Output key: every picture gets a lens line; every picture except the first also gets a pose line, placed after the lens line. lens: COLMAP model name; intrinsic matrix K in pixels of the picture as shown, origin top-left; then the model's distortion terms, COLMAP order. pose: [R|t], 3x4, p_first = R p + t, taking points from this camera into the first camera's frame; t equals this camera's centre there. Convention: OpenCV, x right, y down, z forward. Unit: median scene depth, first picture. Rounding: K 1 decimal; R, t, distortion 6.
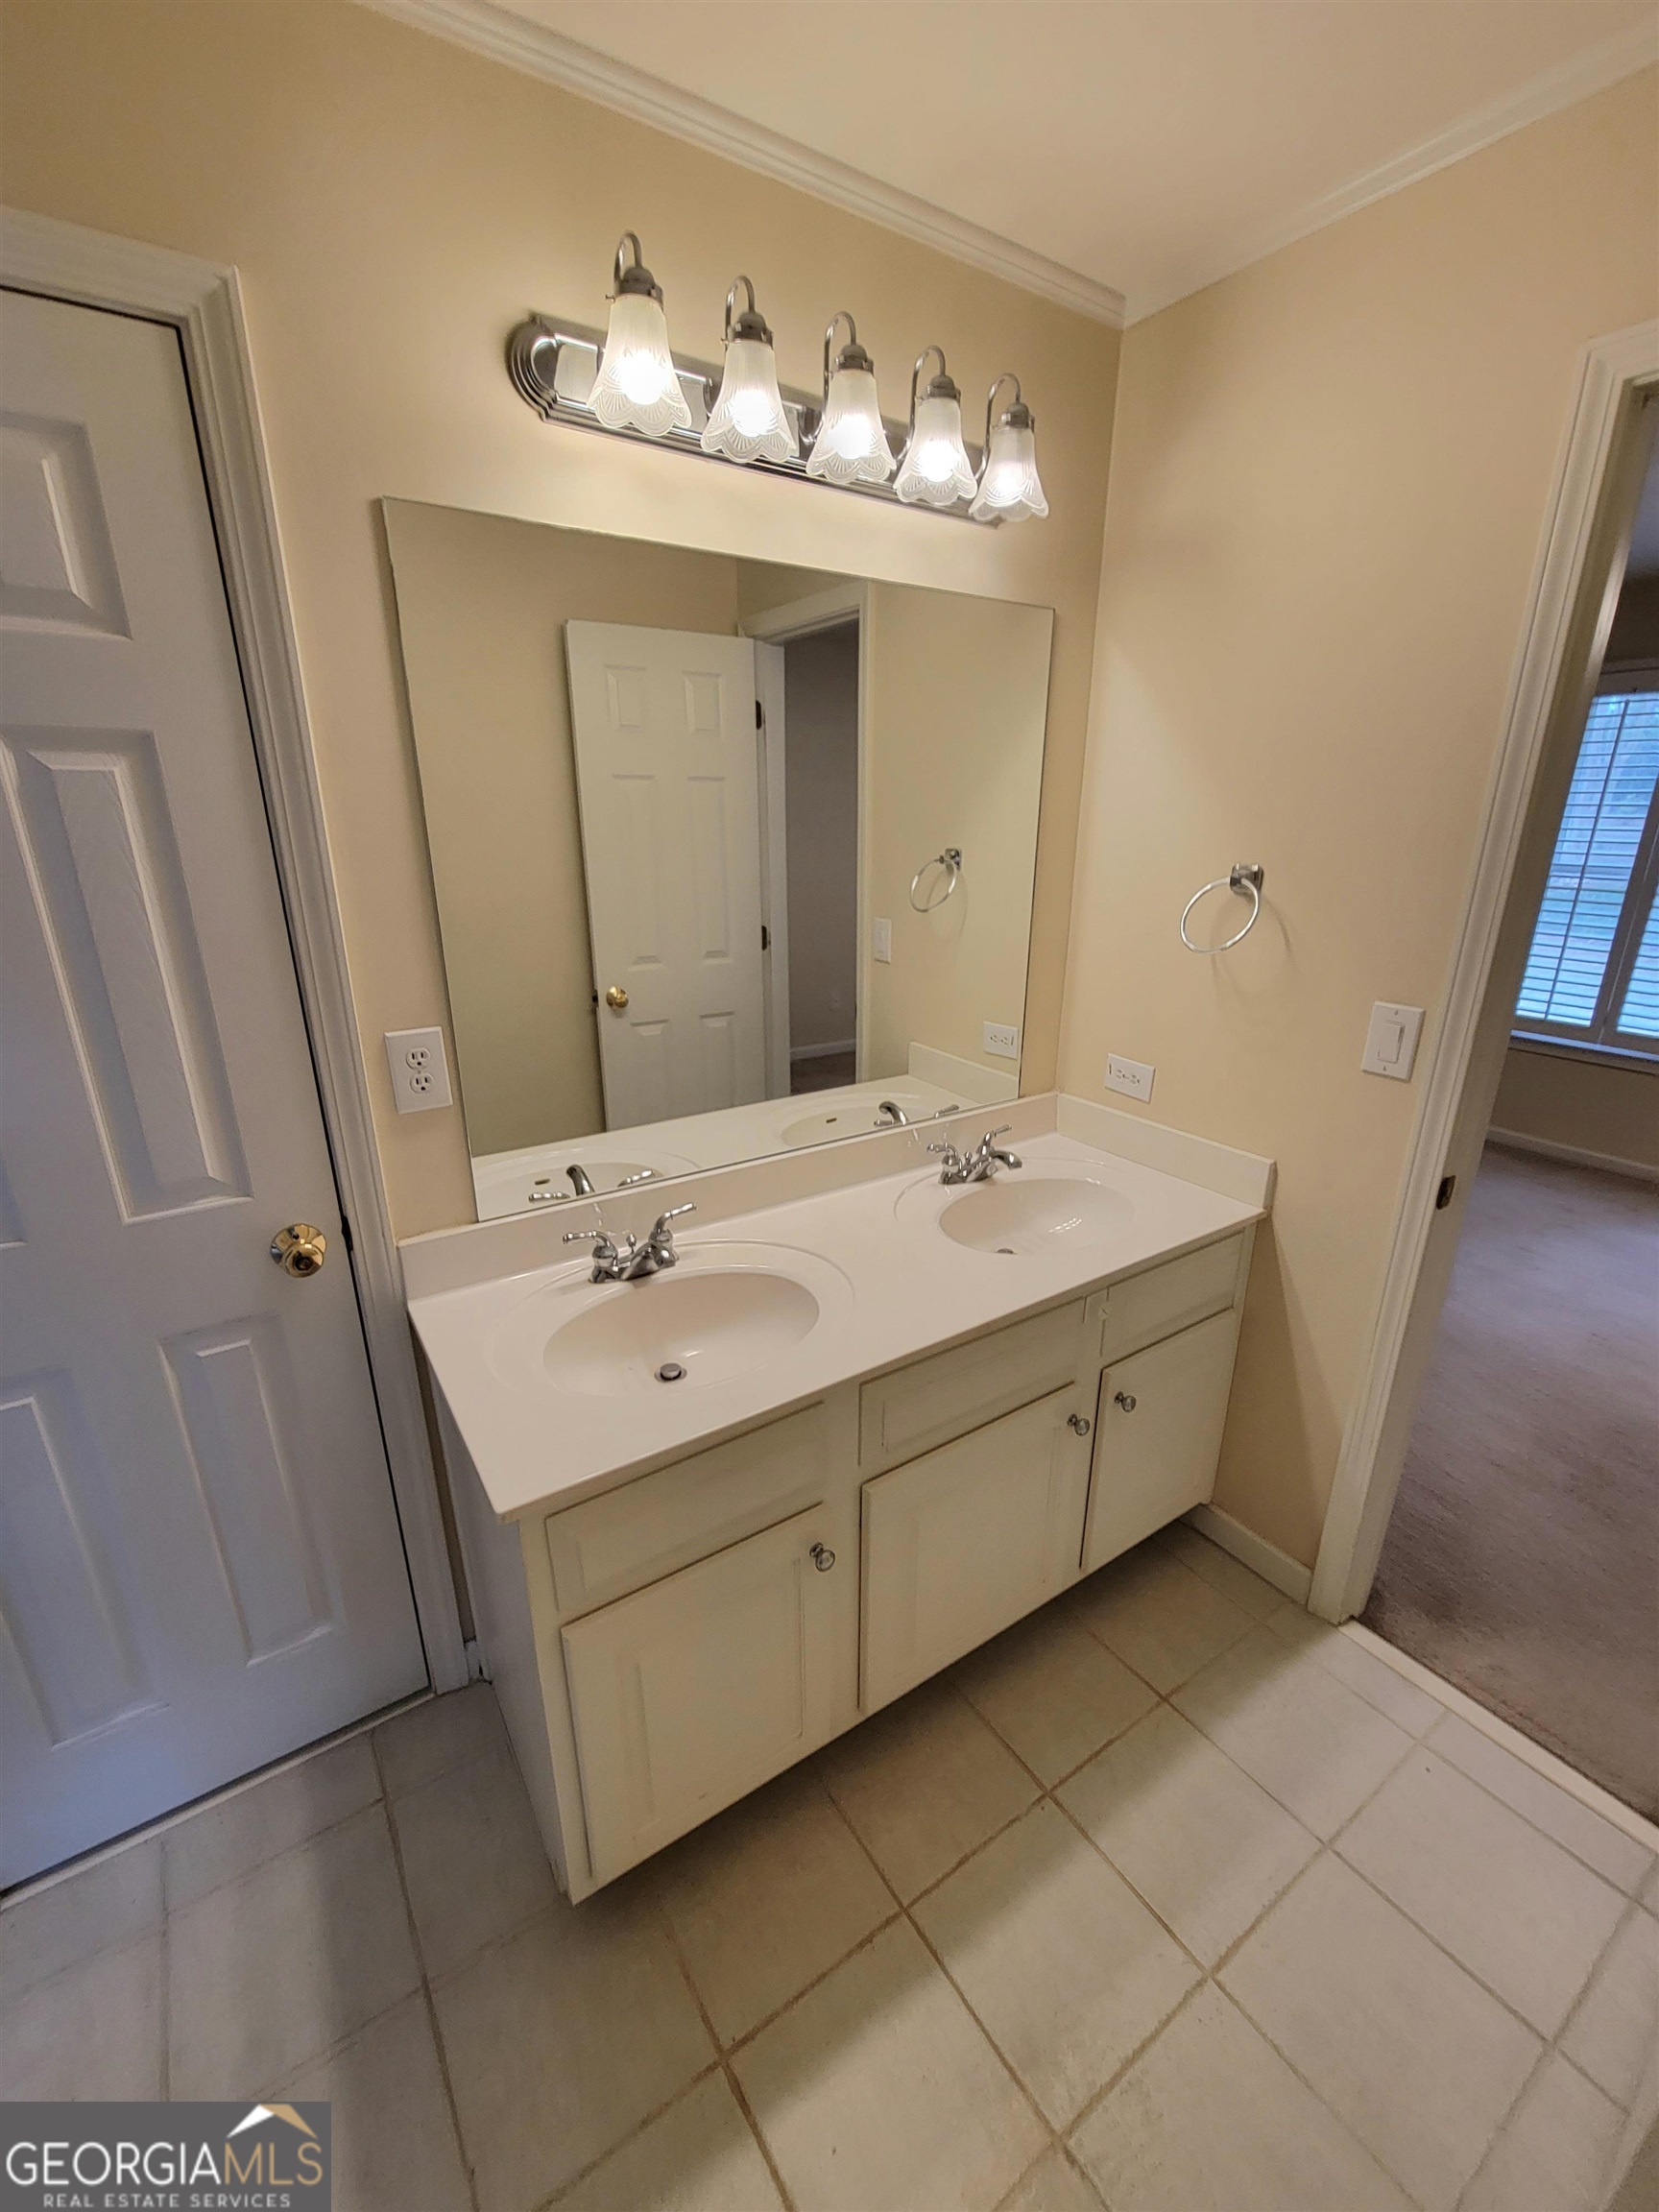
lens RADIAL K [[898.0, 0, 833.5], [0, 898.0, 1116.4], [0, 0, 1]] dist [-0.002695, -0.000364]
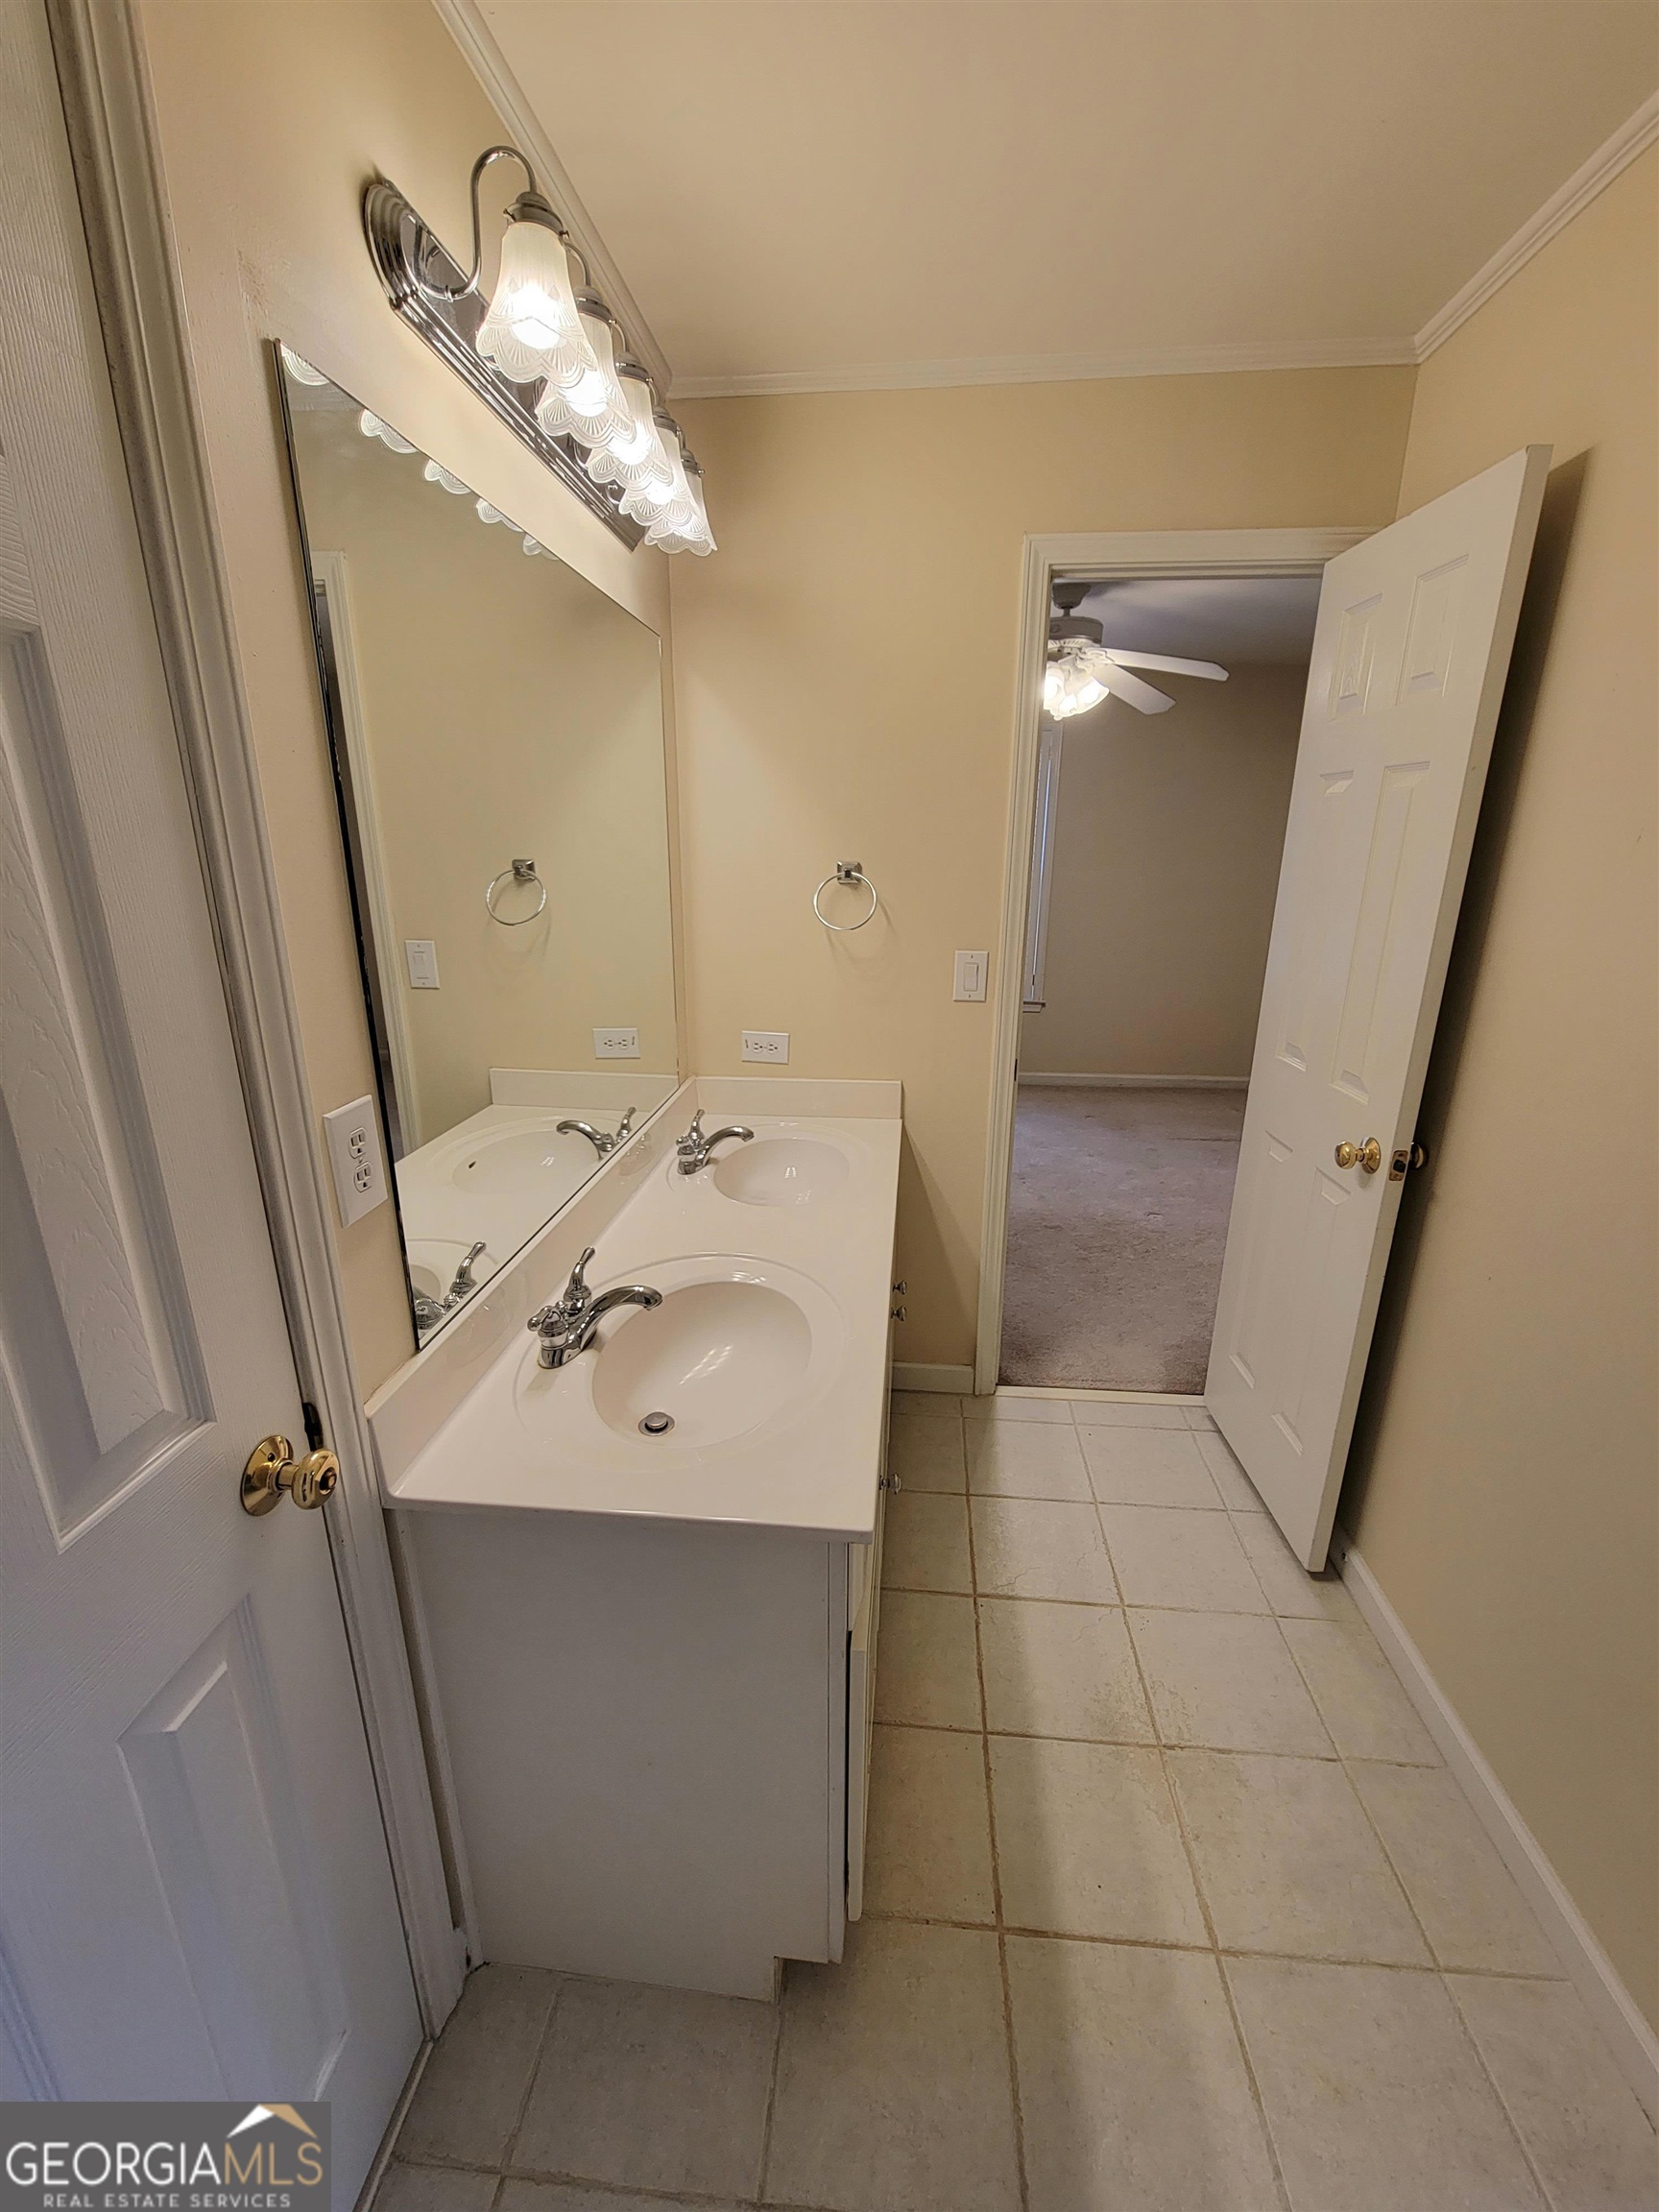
lens RADIAL K [[903.6, 0, 819.2], [0, 903.6, 1116.9], [0, 0, 1]] dist [-0.002376, 0.000165]
pose [[0.637631, -0.227617, 0.735946, -0.741884], [0.246769, 0.965360, 0.084768, -0.054826], [-0.729748, 0.127558, 0.671712, 0.250336]]
